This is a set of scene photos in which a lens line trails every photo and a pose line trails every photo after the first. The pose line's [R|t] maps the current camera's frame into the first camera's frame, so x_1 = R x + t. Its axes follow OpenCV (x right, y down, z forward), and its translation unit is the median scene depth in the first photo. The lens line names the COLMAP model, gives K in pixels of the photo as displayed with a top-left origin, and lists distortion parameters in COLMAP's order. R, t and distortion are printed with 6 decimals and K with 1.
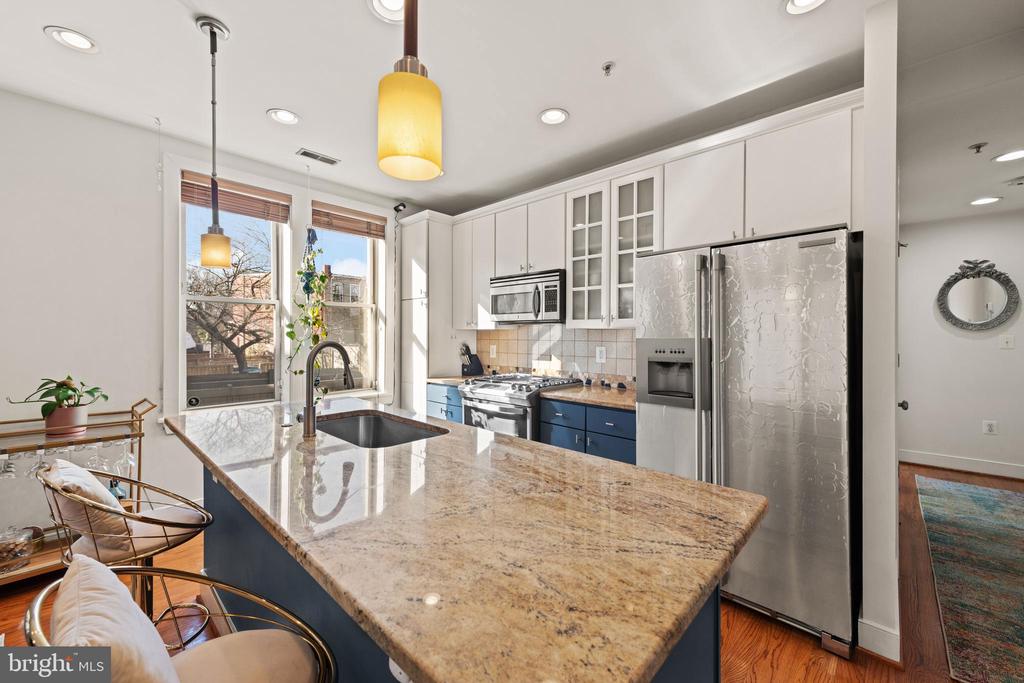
lens RADIAL K [[401.2, 0, 507.6], [0, 401.2, 338.9], [0, 0, 1]] dist [0.011735, -0.003676]
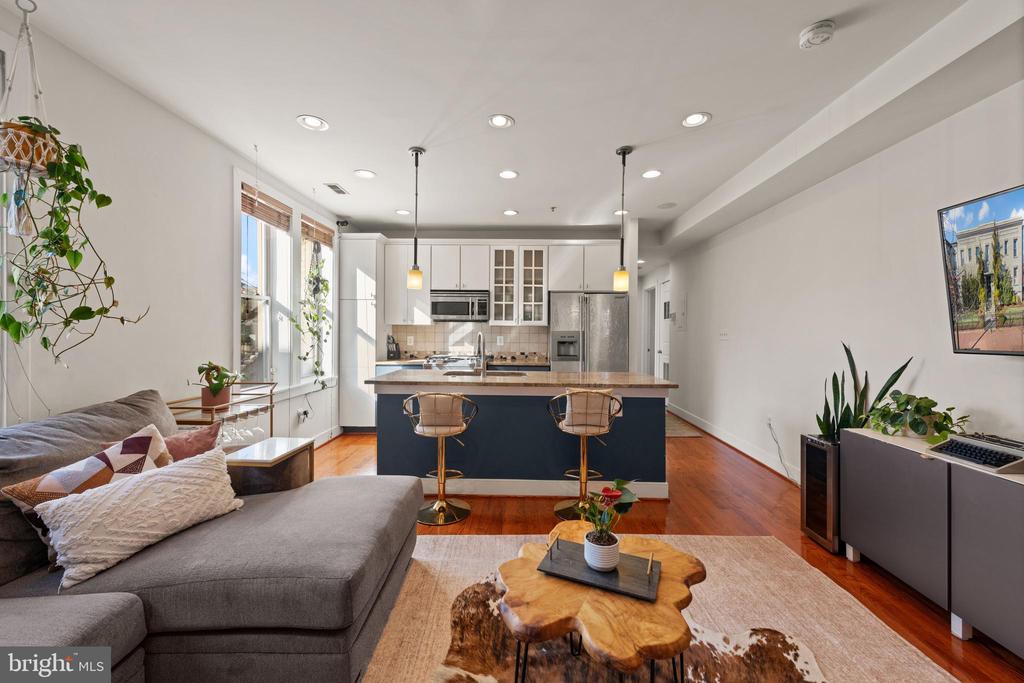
lens RADIAL K [[401.2, 0, 511.7], [0, 401.2, 334.6], [0, 0, 1]] dist [0.011735, -0.003676]
pose [[0.747944, -0.002402, 0.663758, -0.913280], [0.000468, 0.999995, 0.003090, 0.008683], [-0.663762, -0.002001, 0.747941, -0.329739]]
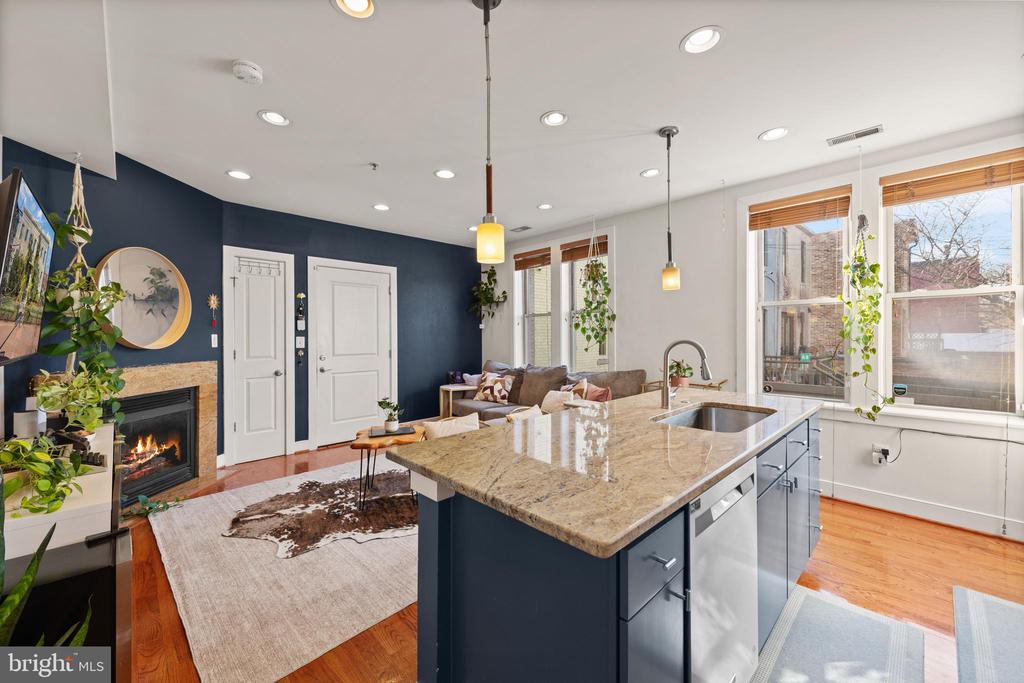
lens RADIAL K [[401.2, 0, 517.3], [0, 401.2, 336.9], [0, 0, 1]] dist [0.011735, -0.003676]
pose [[-0.035394, 0.002070, -0.999371, 0.462646], [-0.004824, 0.999986, 0.002242, -0.000483], [0.999362, 0.004900, -0.035383, 0.282014]]
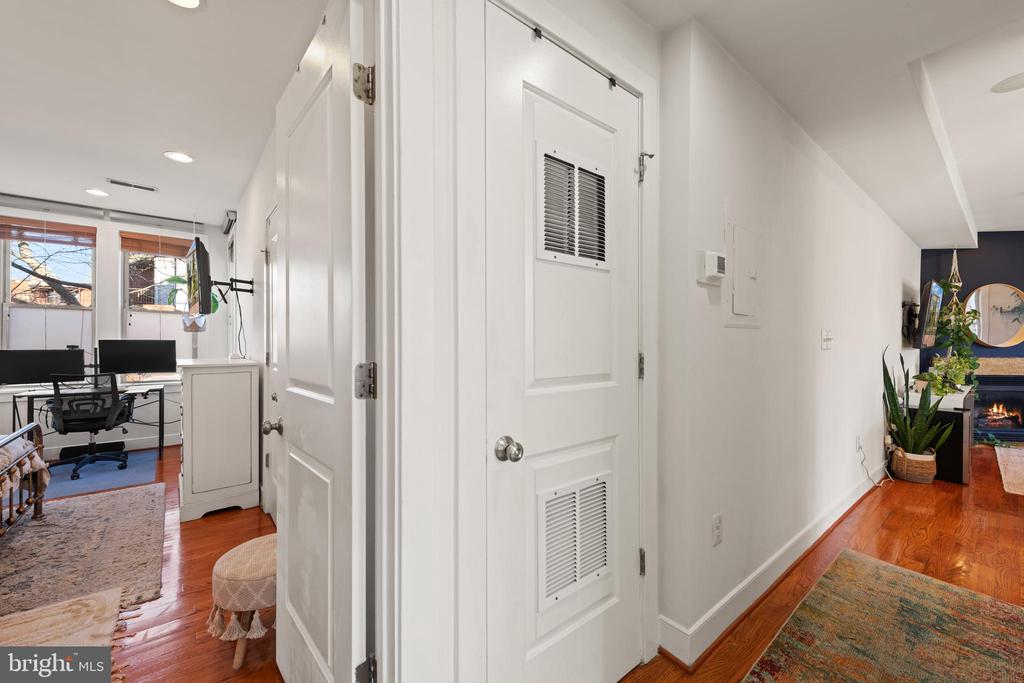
lens RADIAL K [[401.2, 0, 511.2], [0, 401.2, 346.0], [0, 0, 1]] dist [0.011735, -0.003676]
pose [[-0.991829, -0.003834, 0.127517, 1.204927], [-0.002202, 0.999914, 0.012936, 0.016208], [-0.127555, 0.012550, -0.991752, 1.173500]]
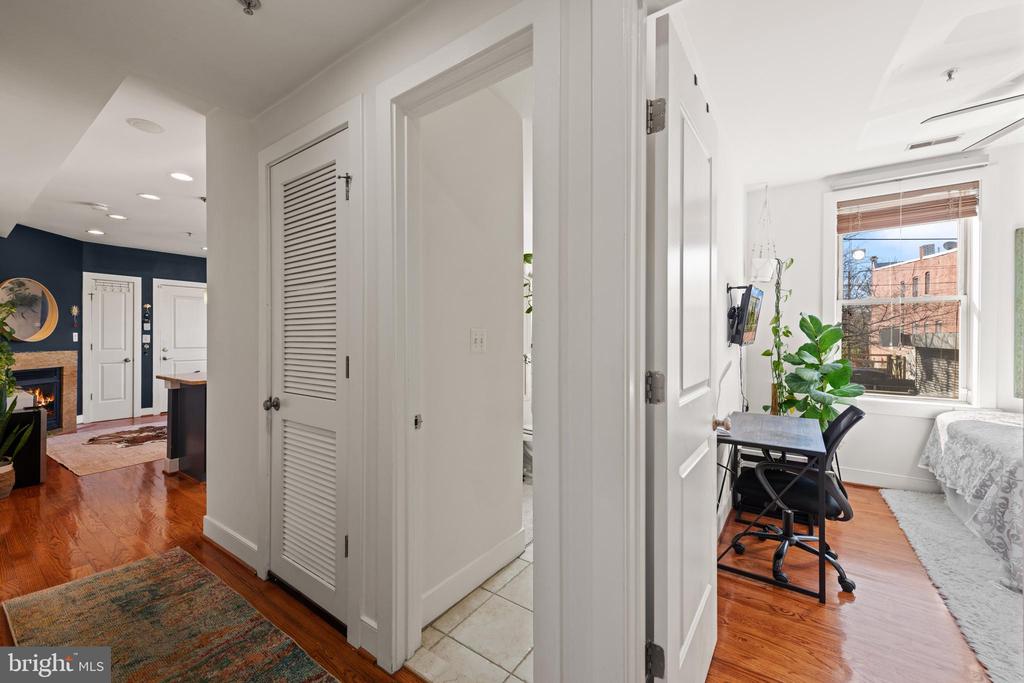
lens RADIAL K [[401.2, 0, 514.8], [0, 401.2, 337.1], [0, 0, 1]] dist [0.011735, -0.003676]
pose [[0.157961, -0.001453, -0.987444, 1.391818], [-0.008583, 0.999959, -0.002844, 0.007101], [0.987408, 0.008925, 0.157942, 0.992293]]
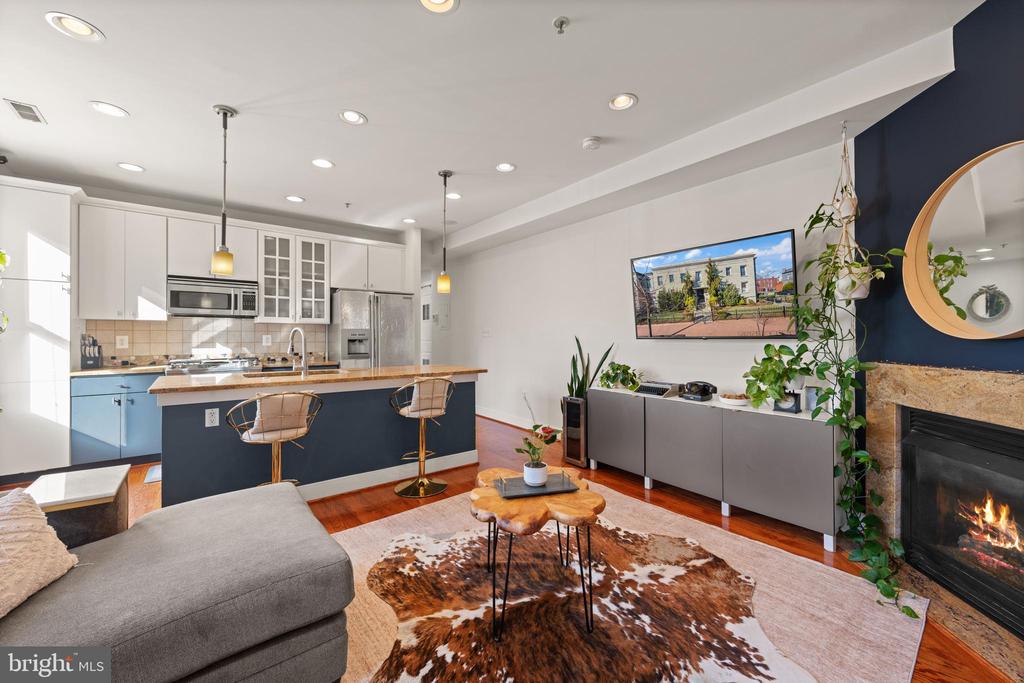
lens RADIAL K [[401.2, 0, 510.3], [0, 401.2, 335.3], [0, 0, 1]] dist [0.011735, -0.003676]
pose [[0.158489, -0.001215, 0.987360, -1.163166], [0.006725, 0.999977, 0.000151, 0.027707], [-0.987338, 0.006616, 0.158494, -0.139868]]
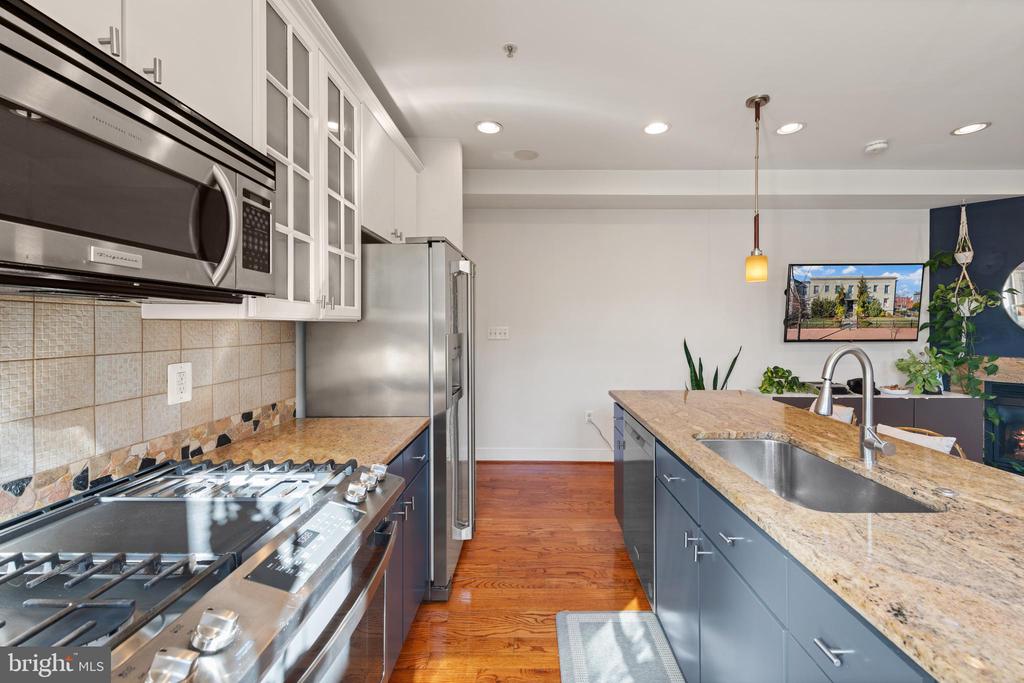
lens RADIAL K [[401.2, 0, 517.1], [0, 401.2, 327.1], [0, 0, 1]] dist [0.011735, -0.003676]
pose [[-0.682426, -0.007996, 0.730911, -0.301668], [0.002646, 0.999907, 0.013408, -0.022414], [-0.730950, 0.011084, -0.682341, 1.081879]]
